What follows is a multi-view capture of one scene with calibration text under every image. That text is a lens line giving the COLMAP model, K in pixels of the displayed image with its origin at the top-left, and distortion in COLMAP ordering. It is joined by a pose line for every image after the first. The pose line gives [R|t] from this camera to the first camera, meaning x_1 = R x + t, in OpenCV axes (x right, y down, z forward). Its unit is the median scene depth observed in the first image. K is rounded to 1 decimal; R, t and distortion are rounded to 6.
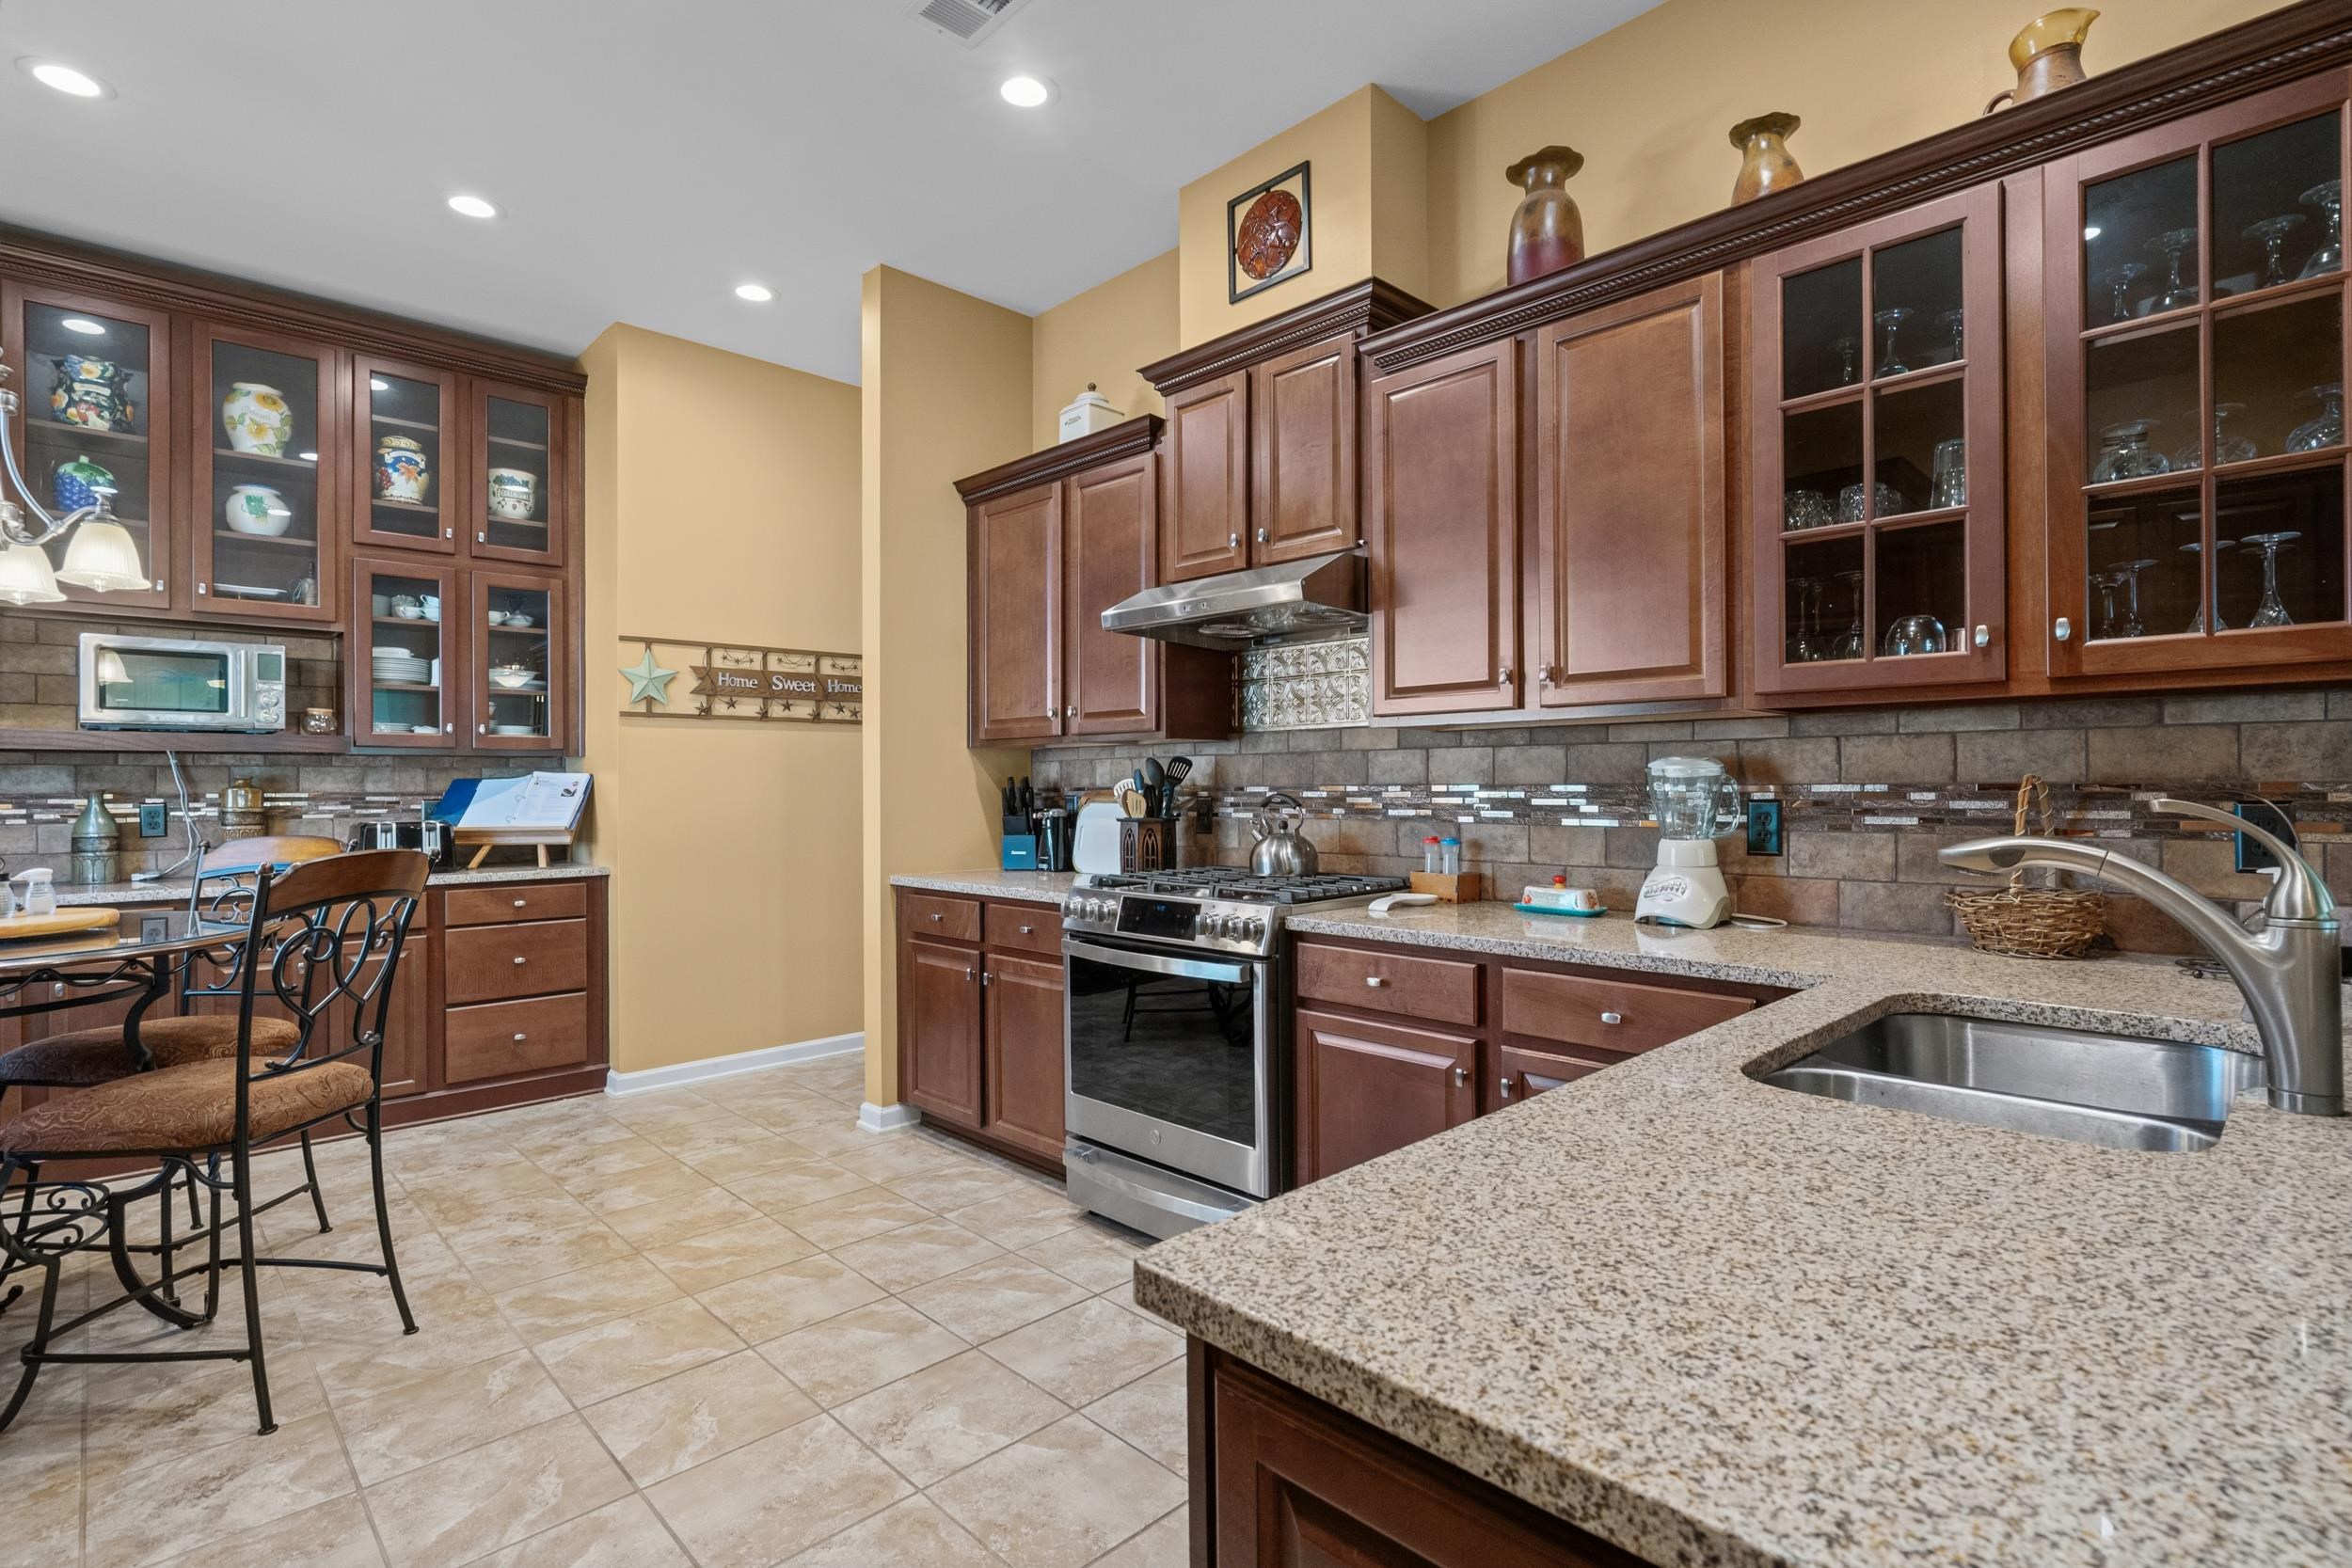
lens RADIAL K [[1110.0, 0, 1174.7], [0, 1110.0, 780.2], [0, 0, 1]] dist [0.000565, -0.000775]
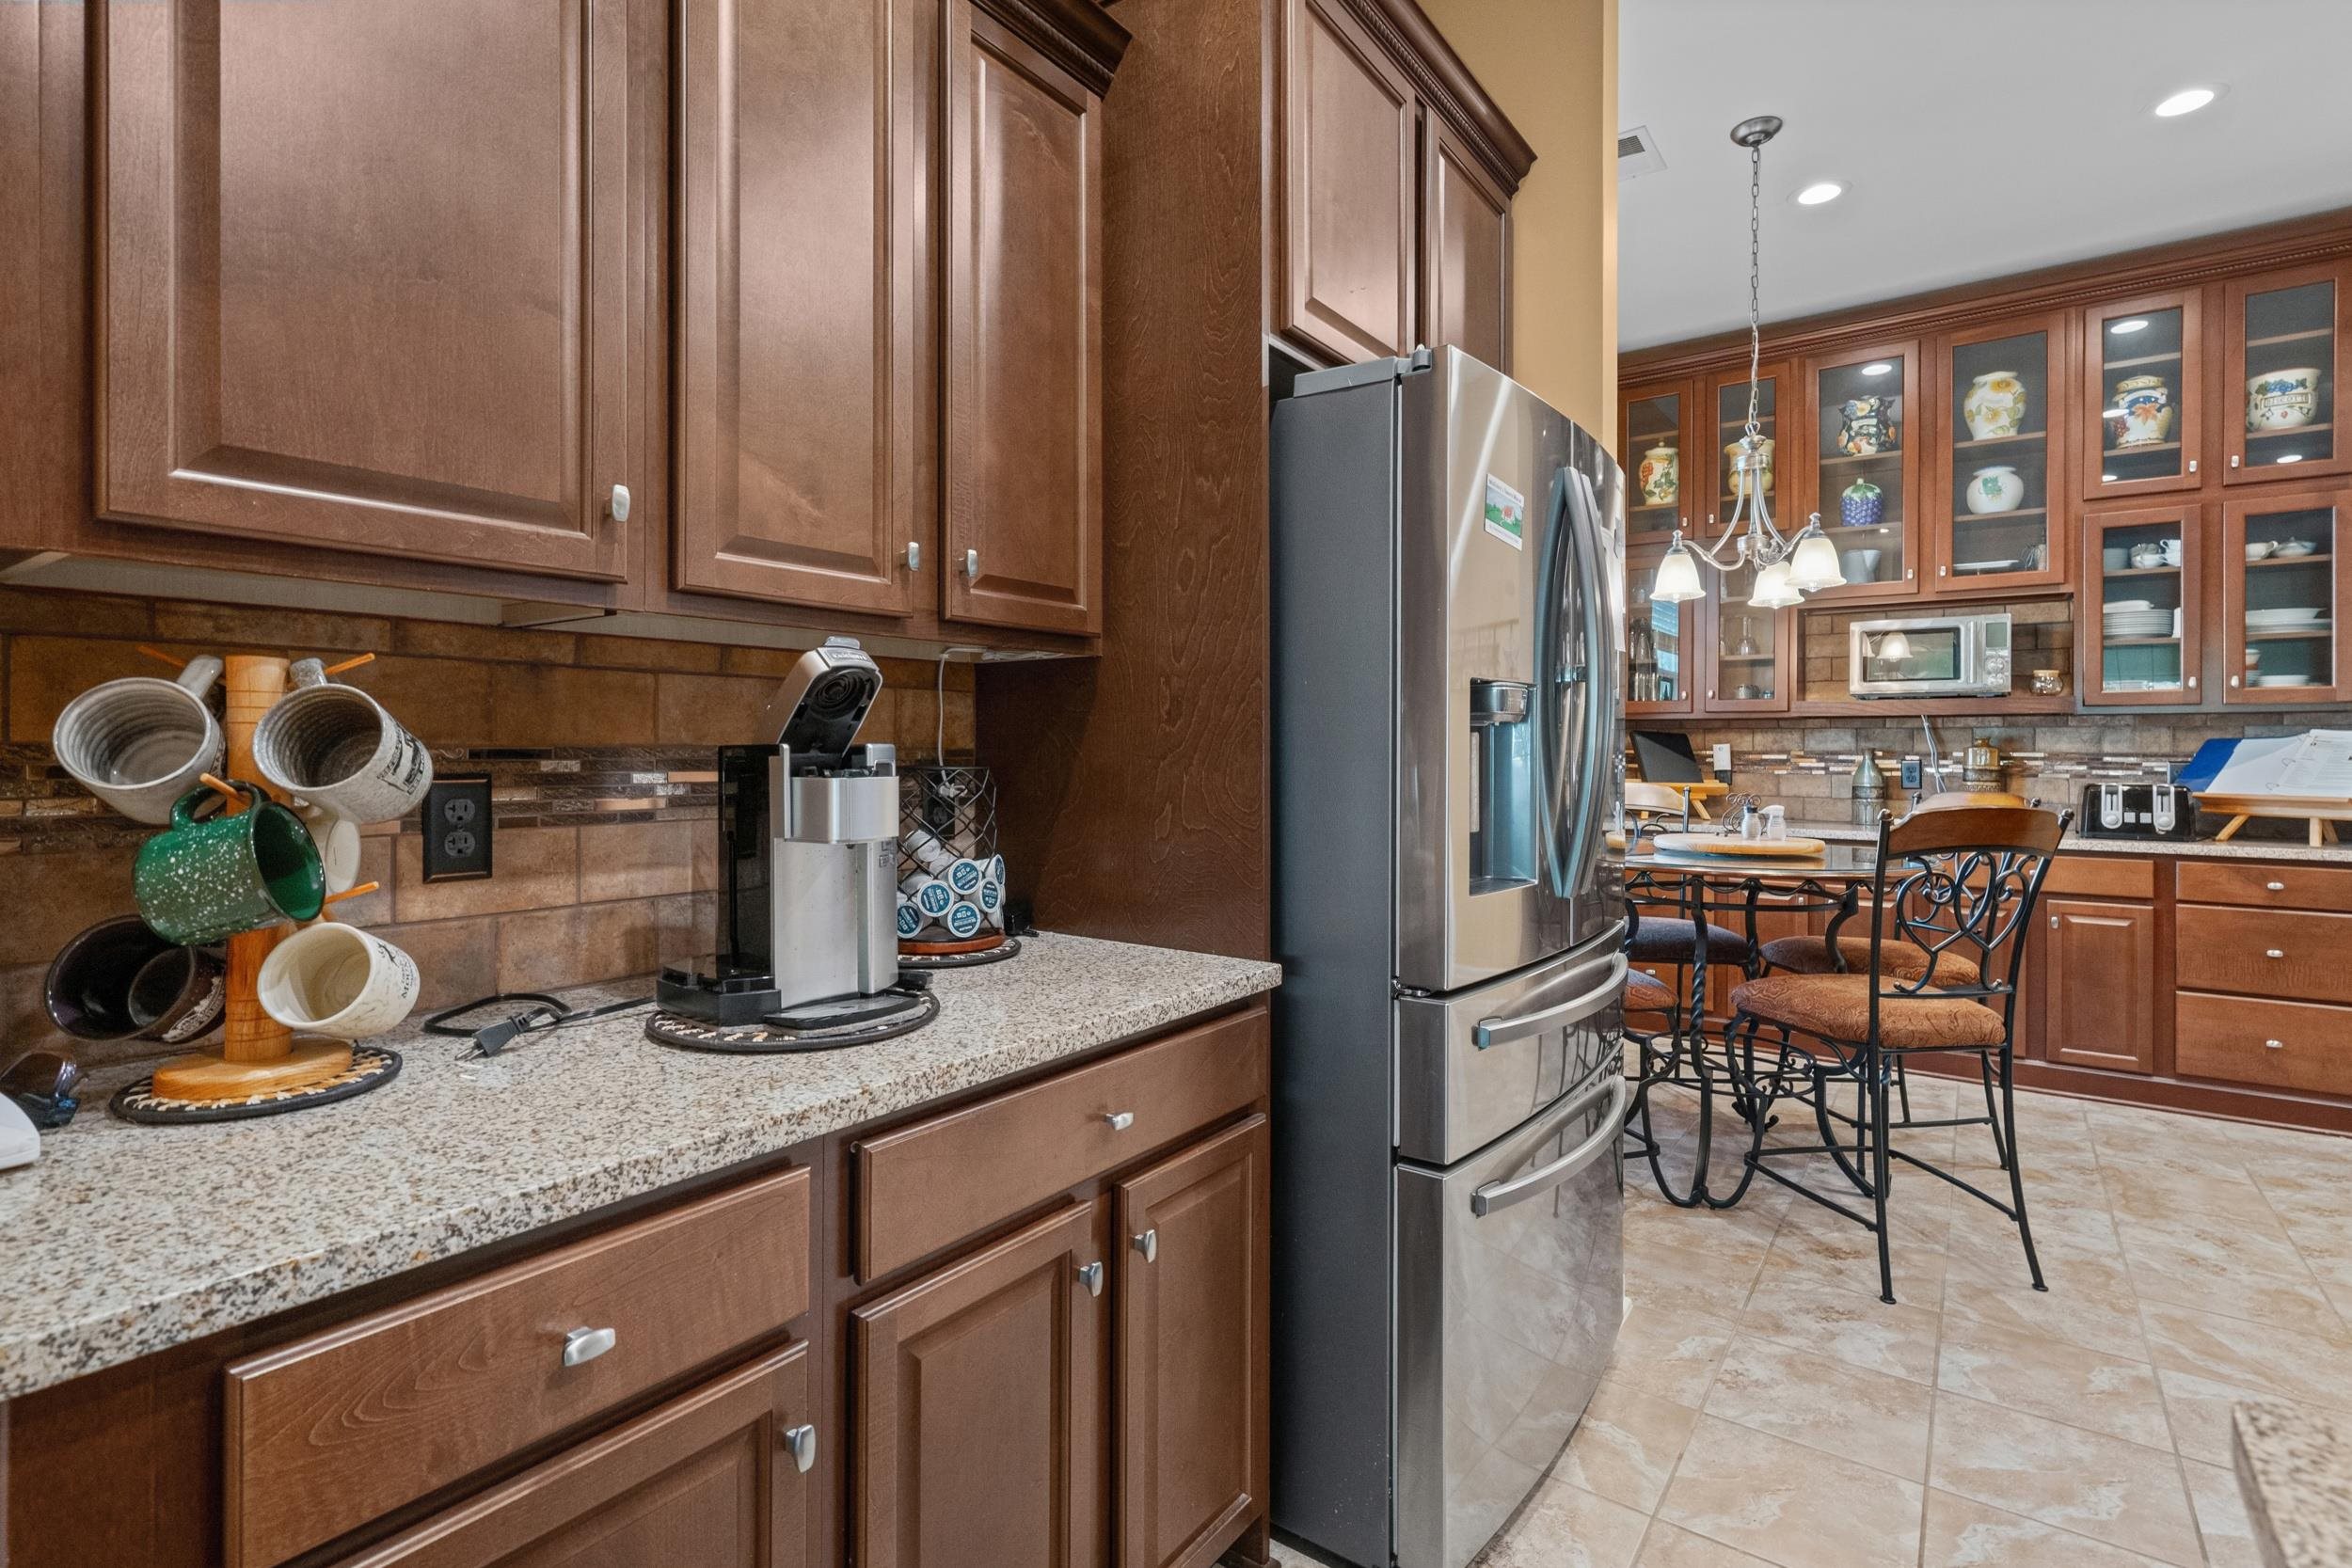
lens RADIAL K [[1110.0, 0, 1186.0], [0, 1110.0, 748.1], [0, 0, 1]] dist [0.000565, -0.000775]
pose [[0.174503, 0.005886, -0.984639, 0.117568], [-0.000558, 0.999983, 0.005879, 0.001982], [0.984656, -0.000476, 0.174503, 0.047000]]
